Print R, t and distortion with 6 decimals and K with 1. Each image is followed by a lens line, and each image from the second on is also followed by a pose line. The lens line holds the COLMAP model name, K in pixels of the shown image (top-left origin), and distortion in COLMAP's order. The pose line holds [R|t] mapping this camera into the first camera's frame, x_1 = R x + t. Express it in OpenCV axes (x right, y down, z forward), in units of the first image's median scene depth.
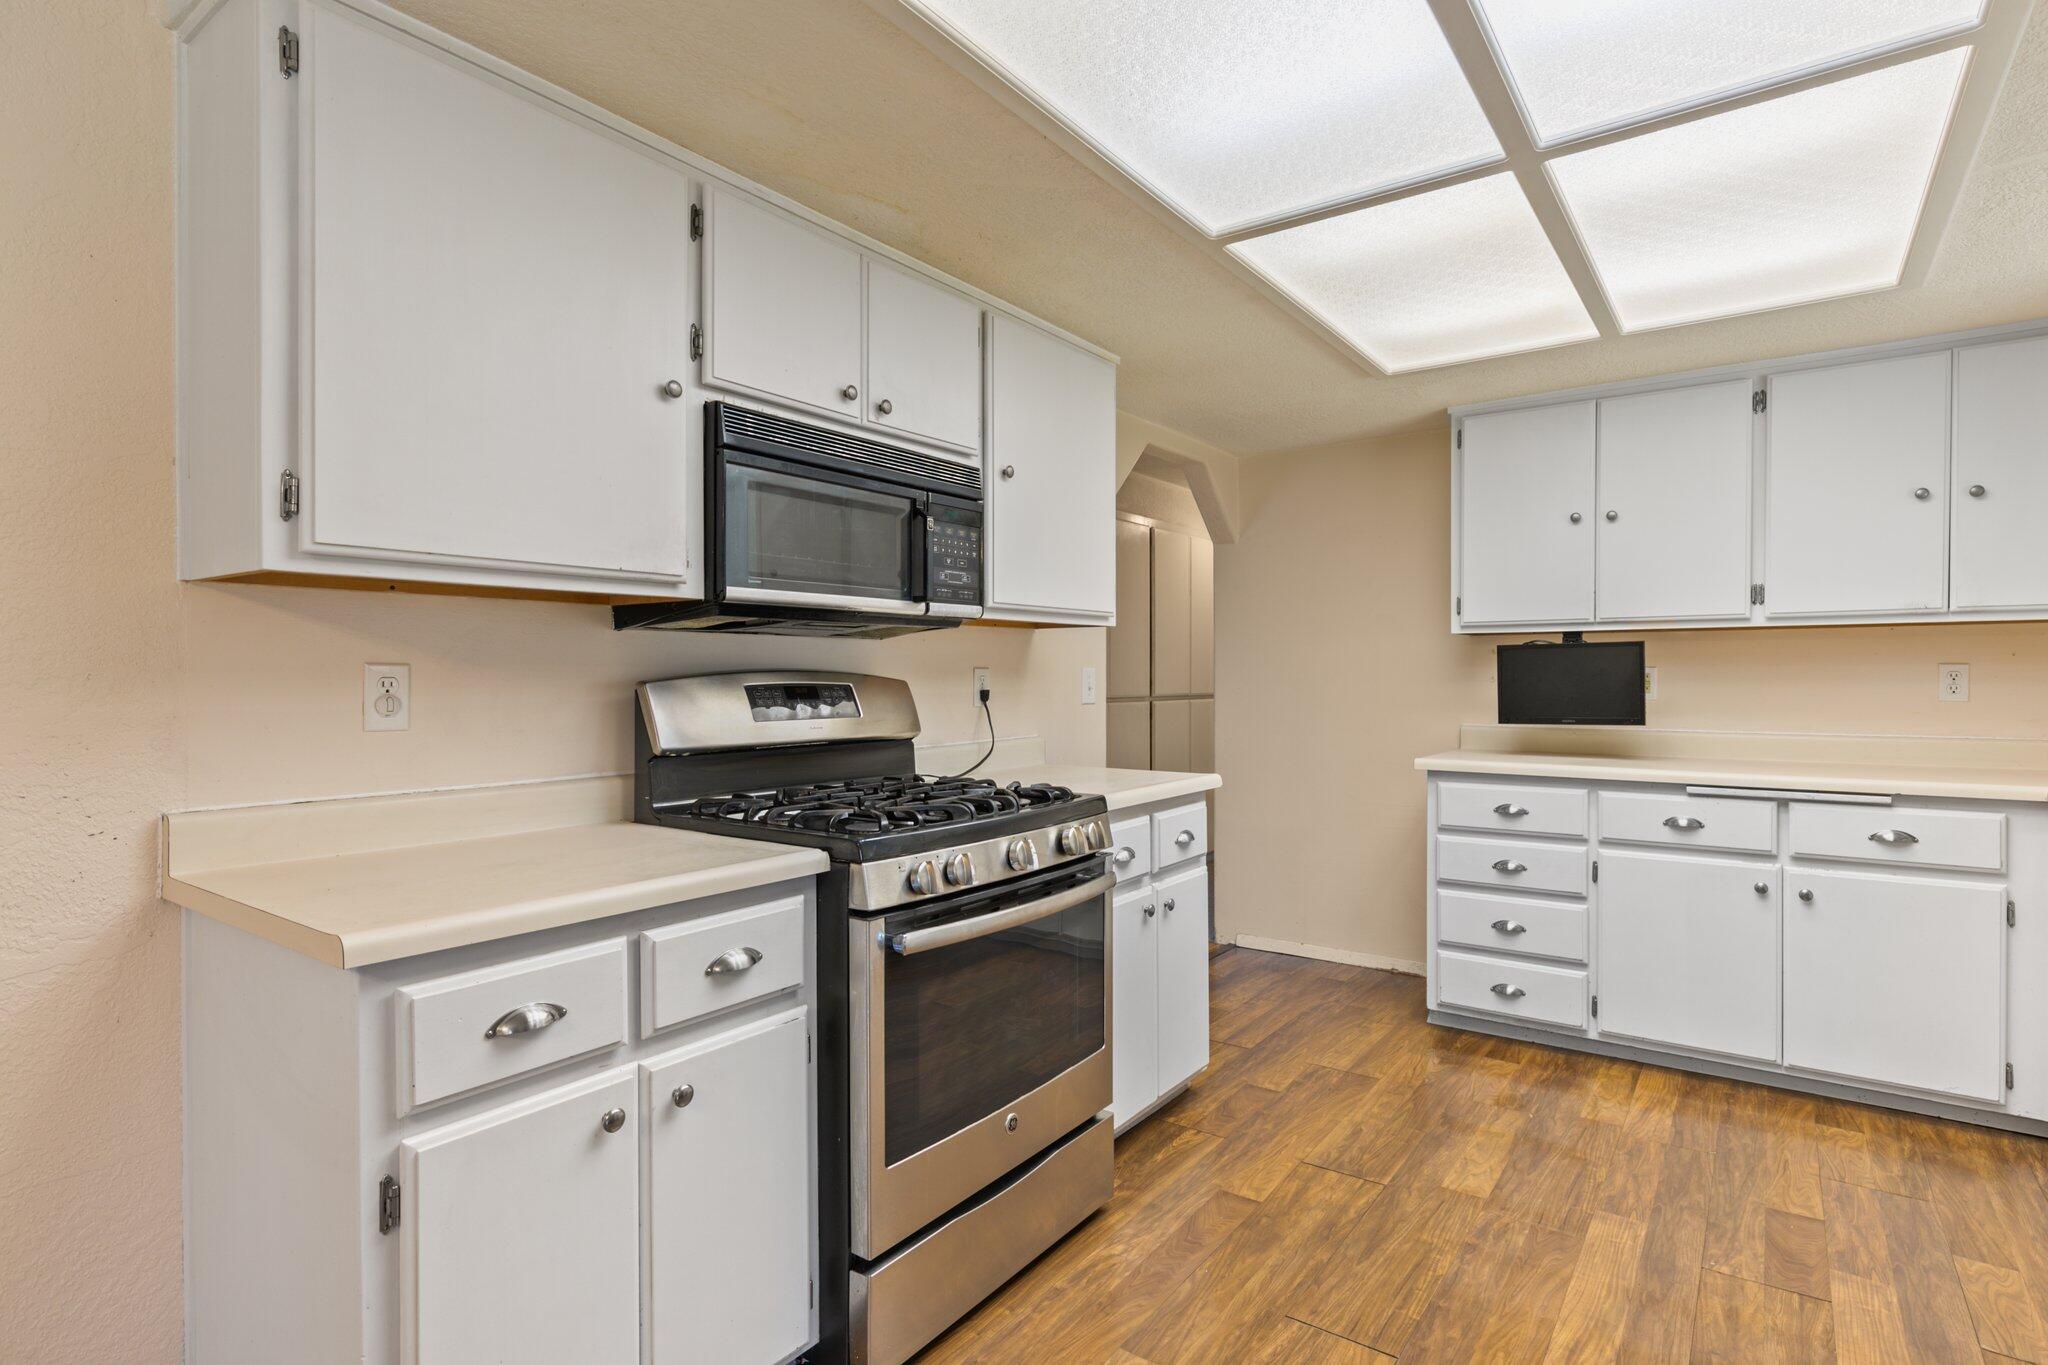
lens RADIAL K [[1032.0, 0, 1024.0], [0, 1032.0, 682.5], [0, 0, 1]] dist [-0.001491, 0.001167]
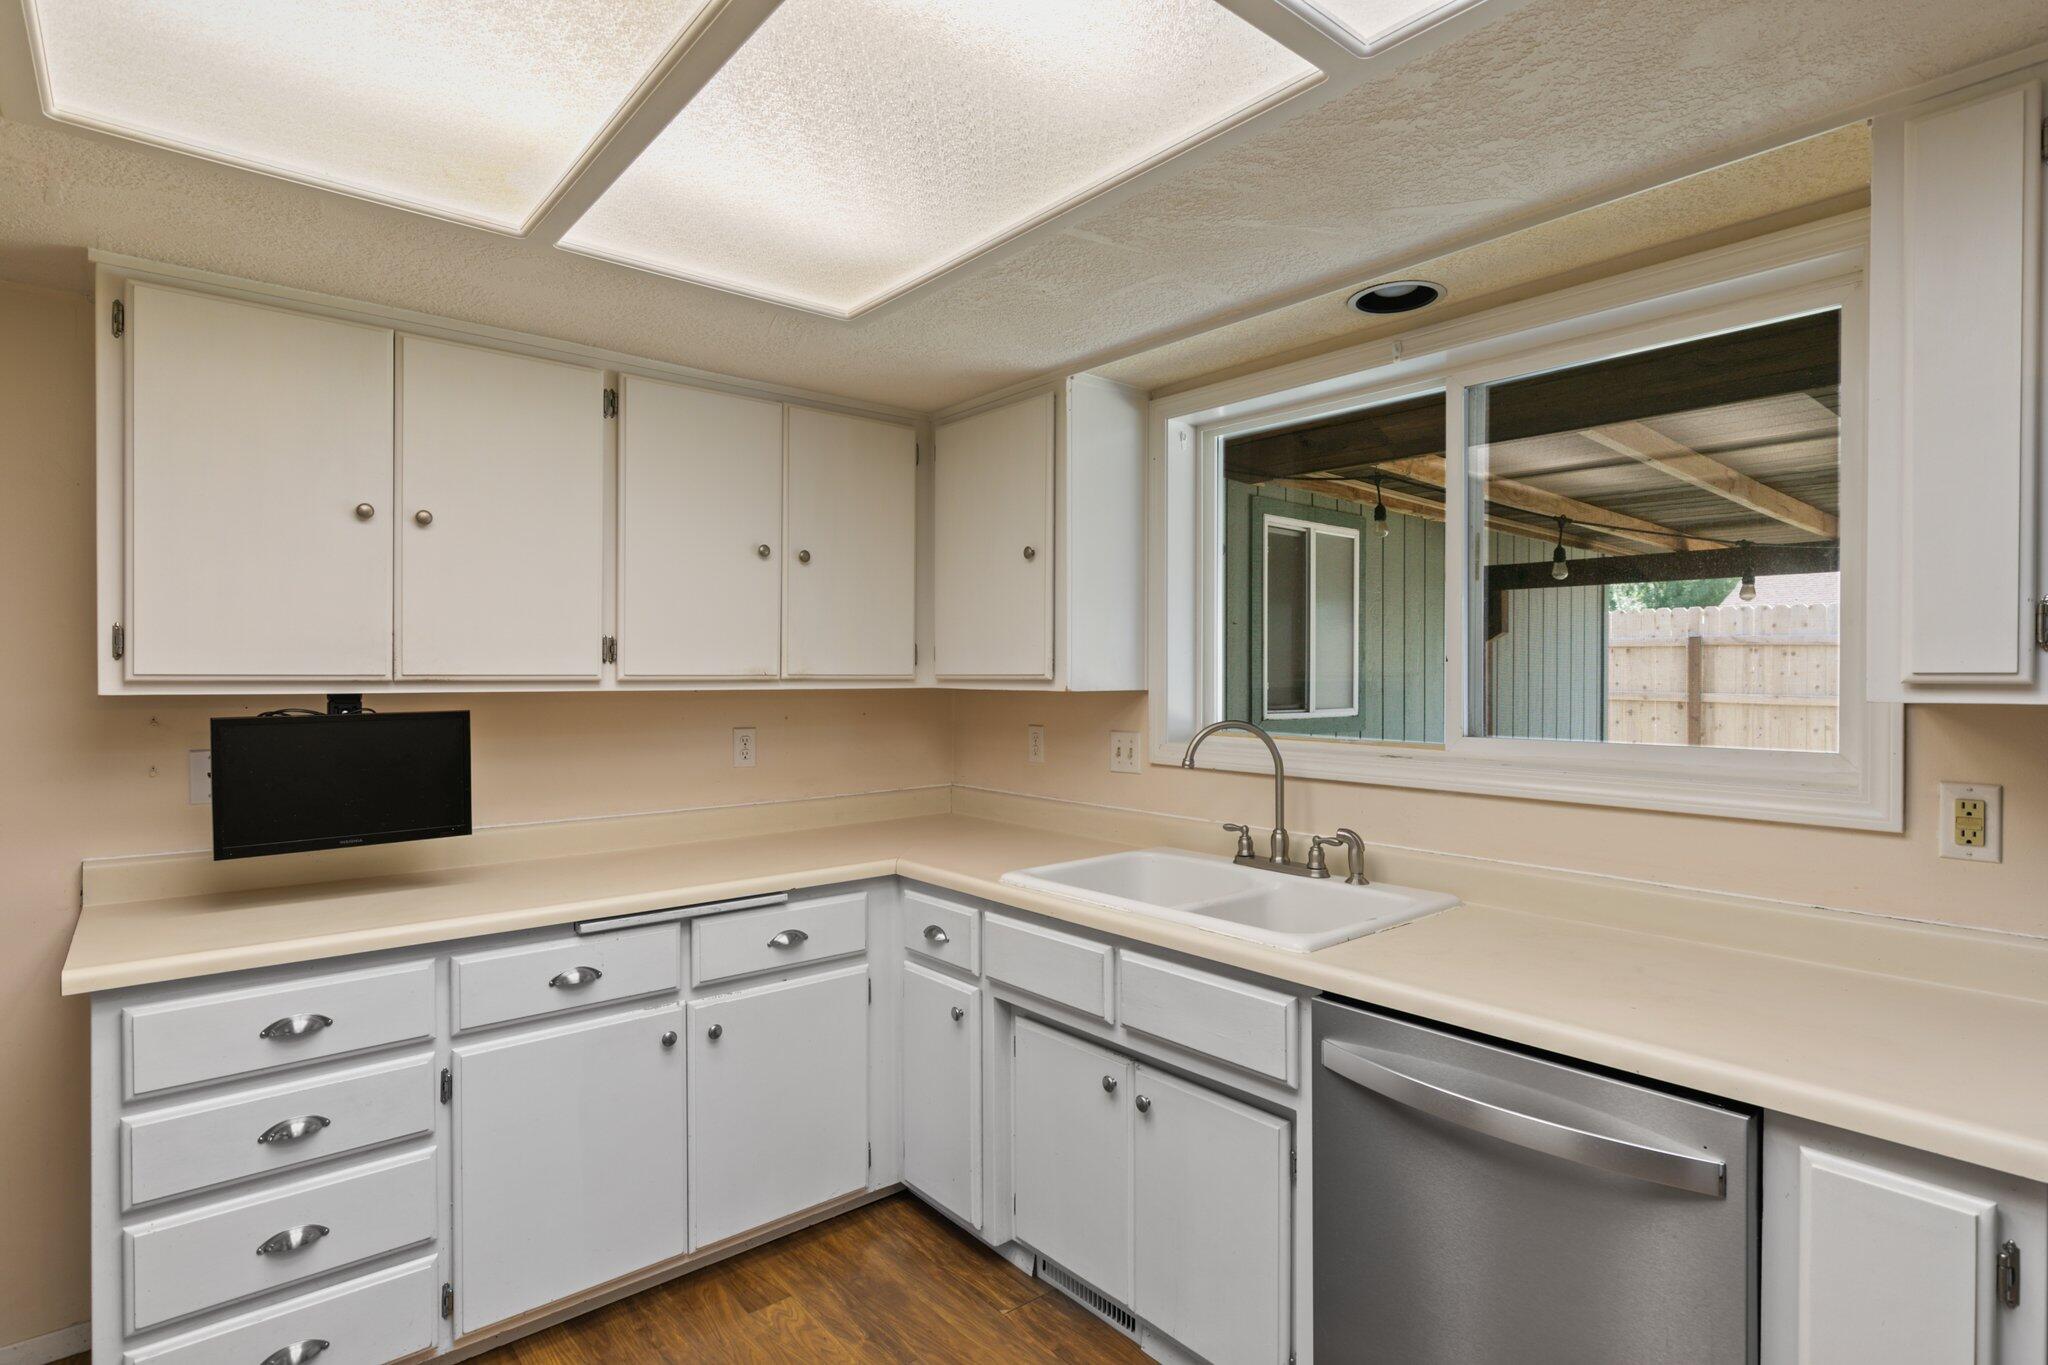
lens RADIAL K [[1032.0, 0, 1024.0], [0, 1032.0, 682.5], [0, 0, 1]] dist [-0.001491, 0.001167]
pose [[0.218912, -0.006902, 0.975720, 0.020371], [0.007845, 0.999955, 0.005313, -0.062823], [-0.975713, 0.006492, 0.218956, 0.522711]]
